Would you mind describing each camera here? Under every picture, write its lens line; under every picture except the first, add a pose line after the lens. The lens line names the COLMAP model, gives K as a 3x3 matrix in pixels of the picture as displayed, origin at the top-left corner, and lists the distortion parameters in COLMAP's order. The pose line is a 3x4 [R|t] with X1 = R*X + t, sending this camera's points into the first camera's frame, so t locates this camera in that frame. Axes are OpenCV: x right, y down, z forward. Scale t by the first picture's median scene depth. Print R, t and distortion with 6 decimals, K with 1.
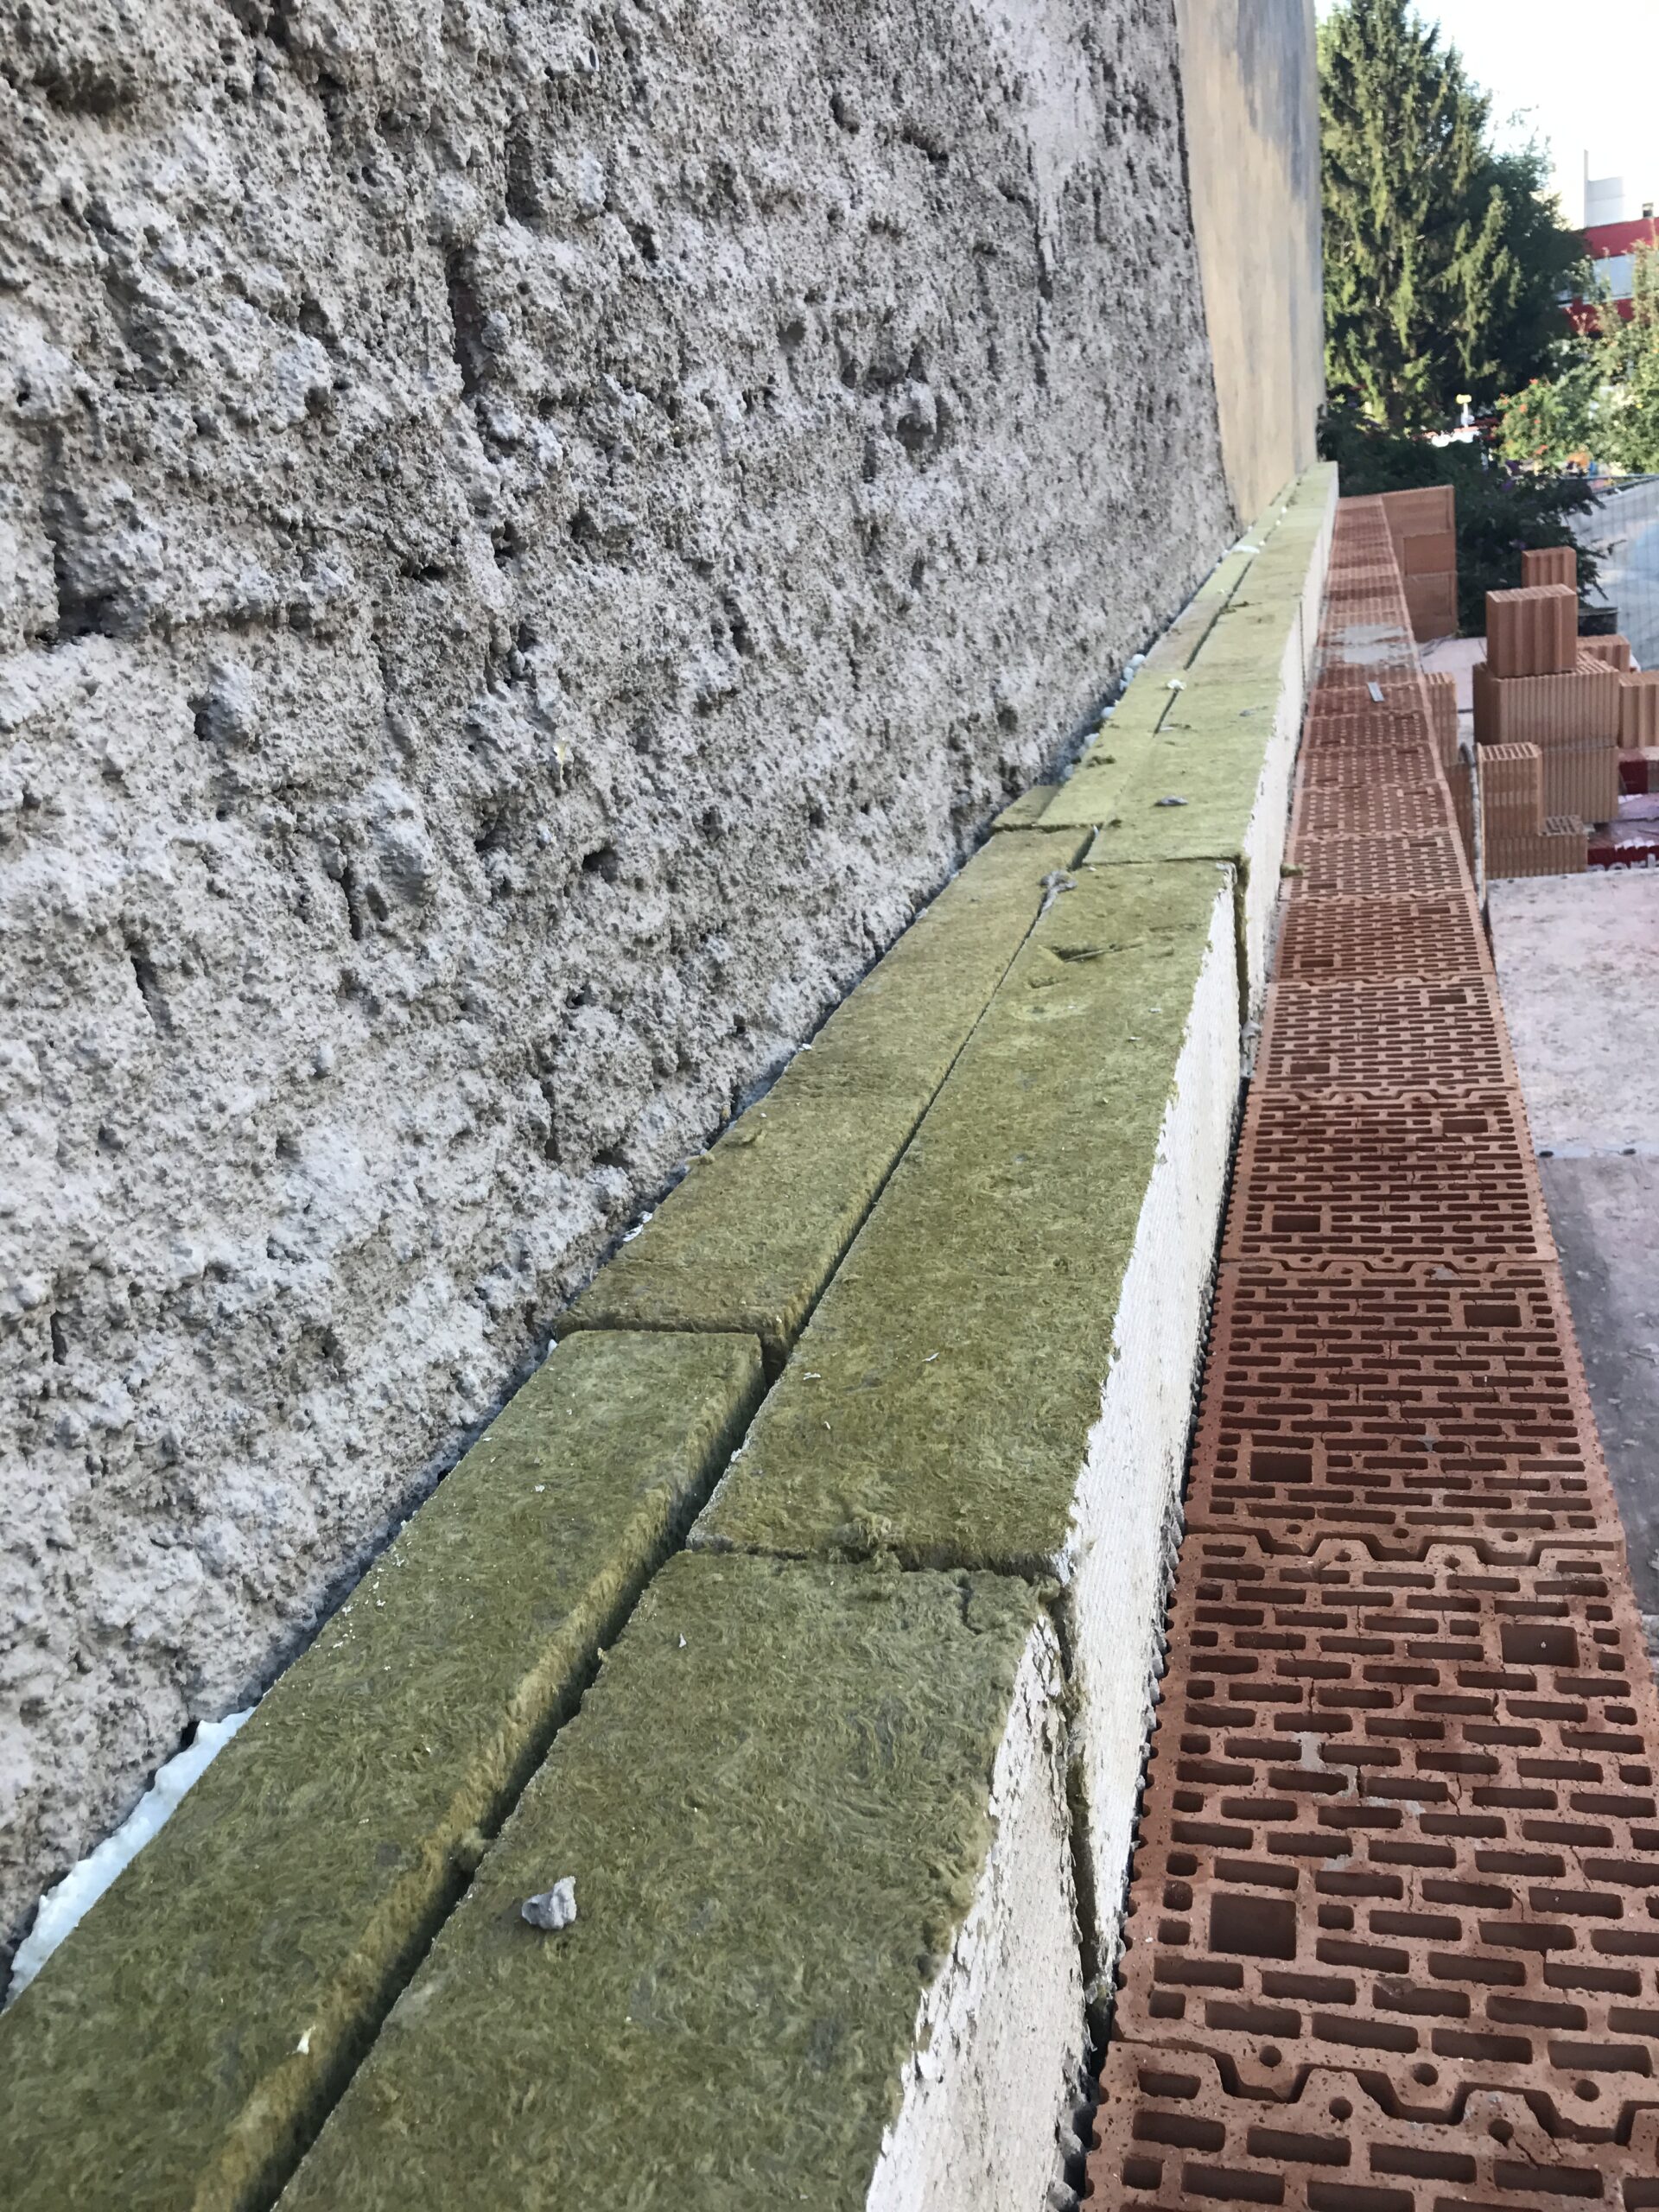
lens RADIAL K [[1789.7, 0, 829.5], [0, 1789.7, 1106.0], [0, 0, 1]] dist [0.003776, 0.001195]
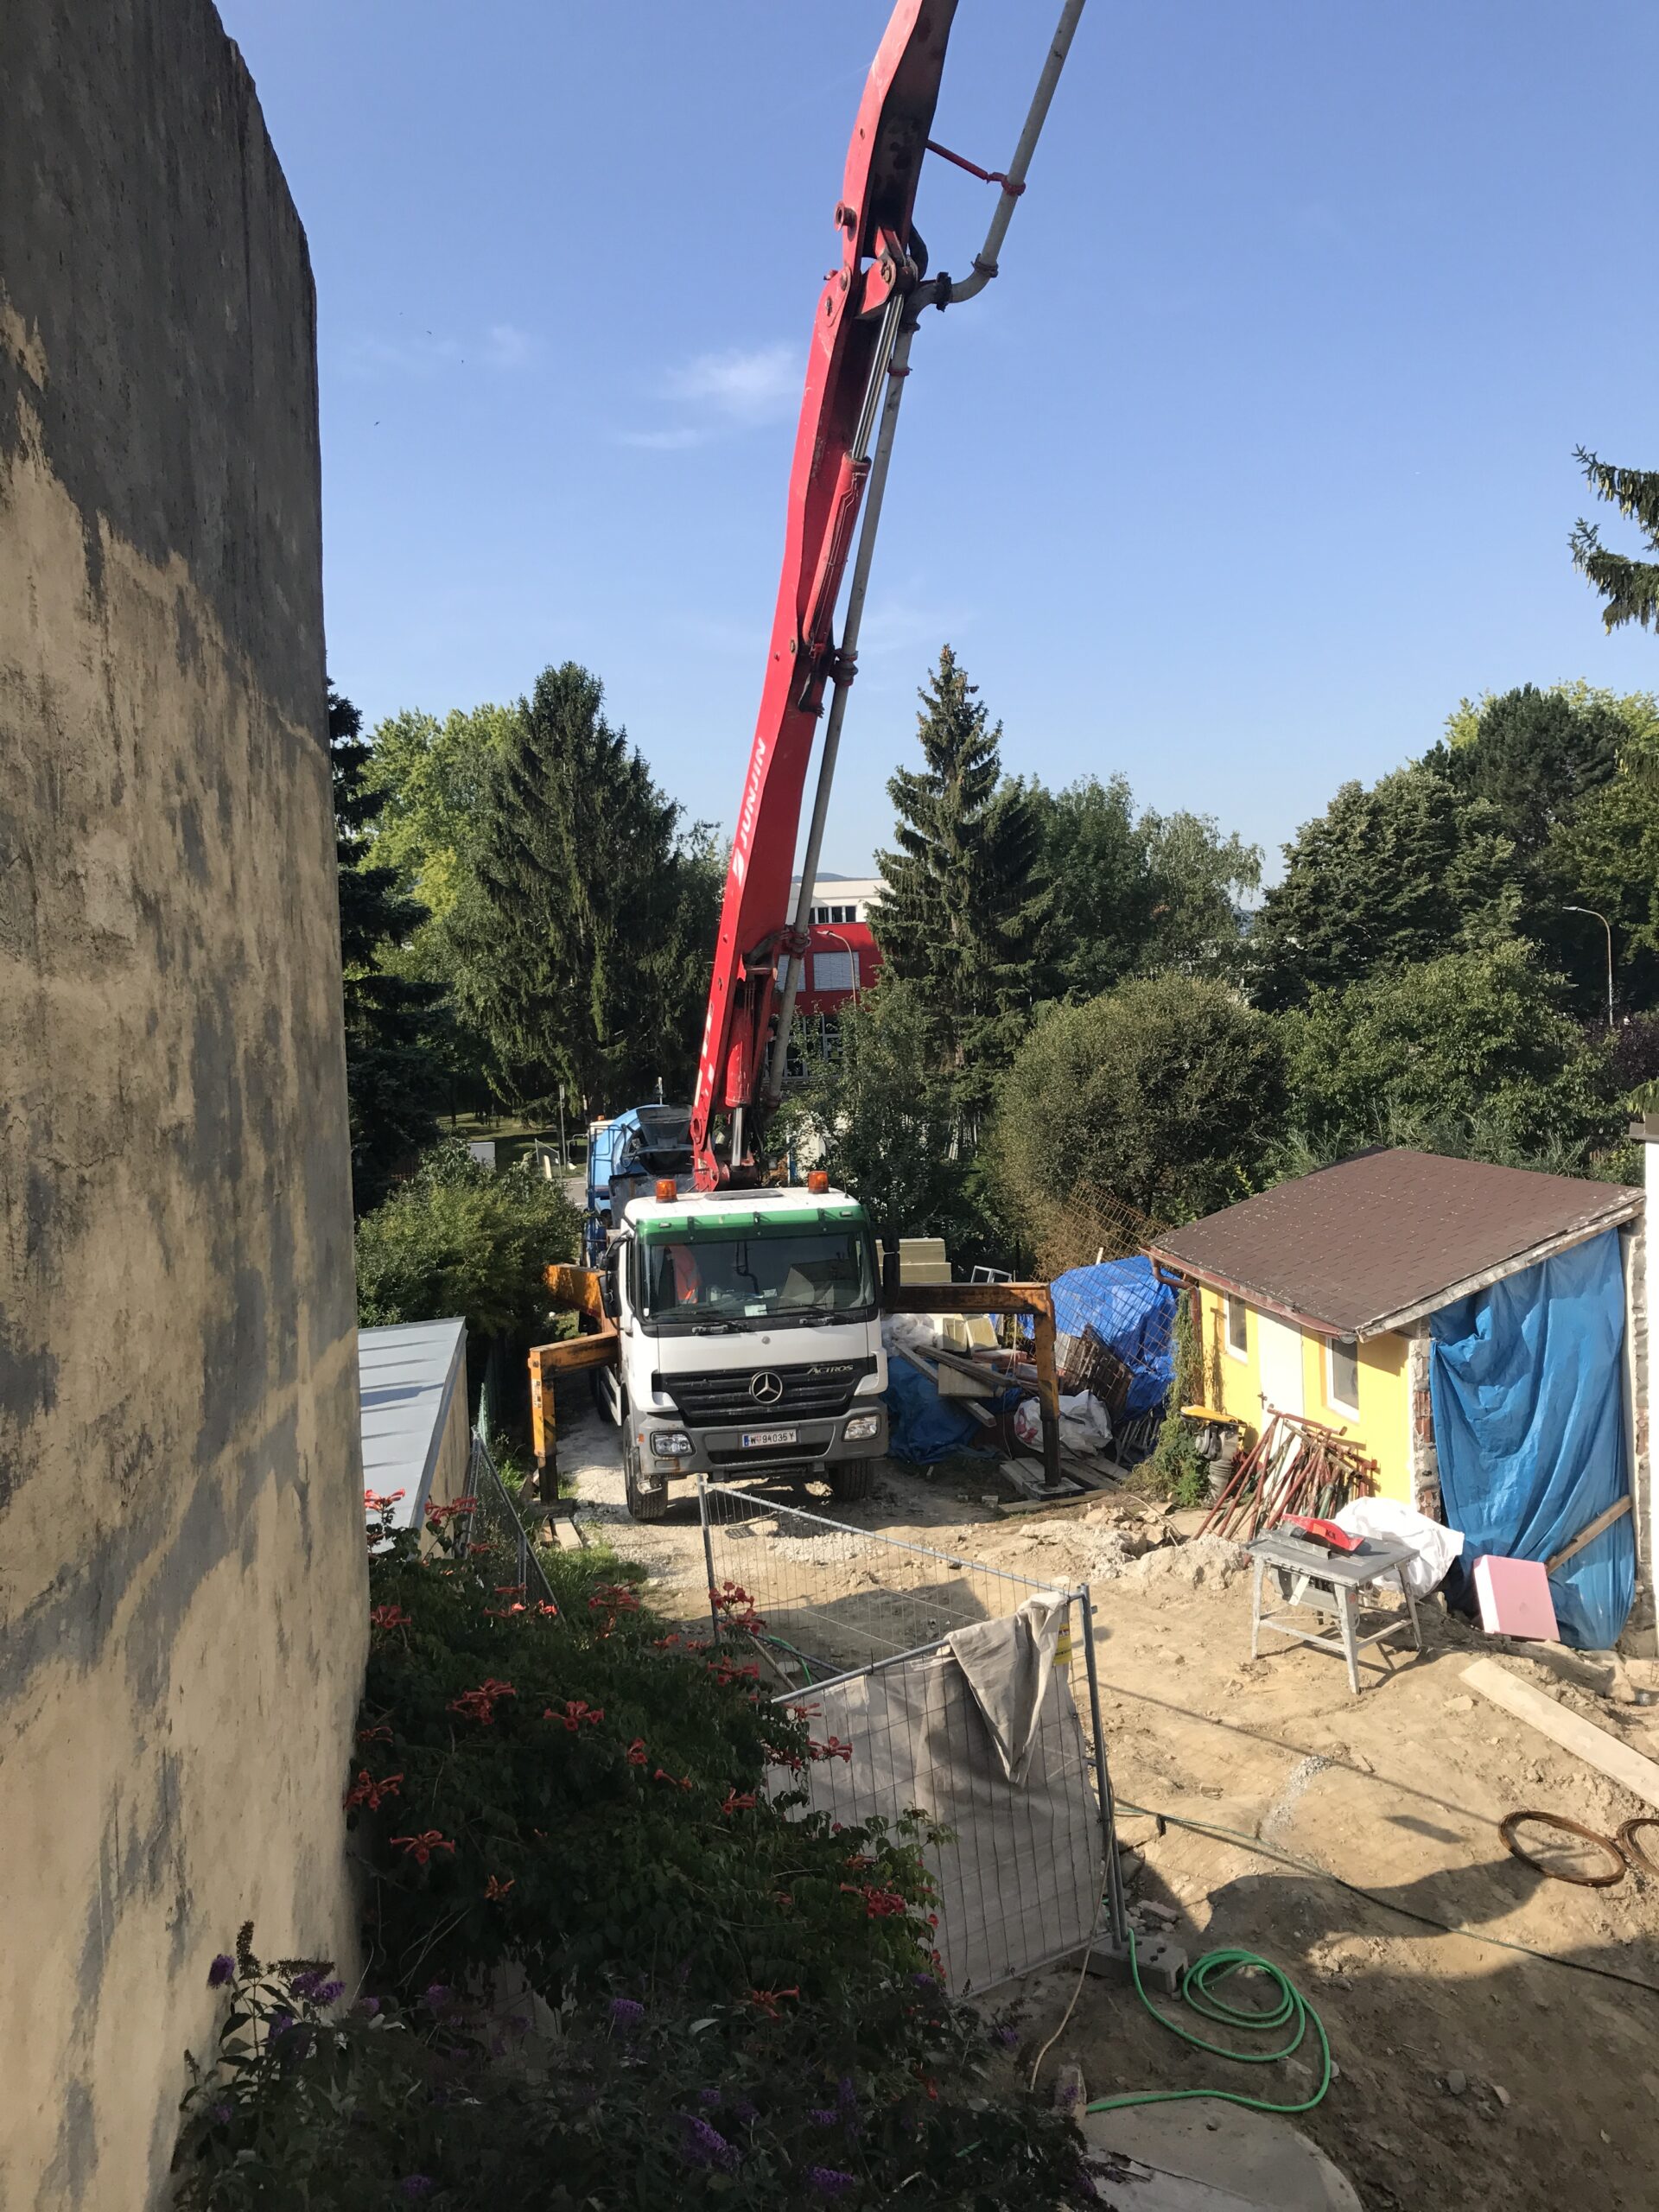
lens RADIAL K [[1801.8, 0, 829.5], [0, 1801.8, 1106.0], [0, 0, 1]] dist [-0.000705, -0.000178]
pose [[0.910312, 0.077978, 0.406510, 0.050222], [0.065171, 0.942844, -0.326800, -0.072090], [-0.408759, 0.323983, 0.853200, 0.160481]]
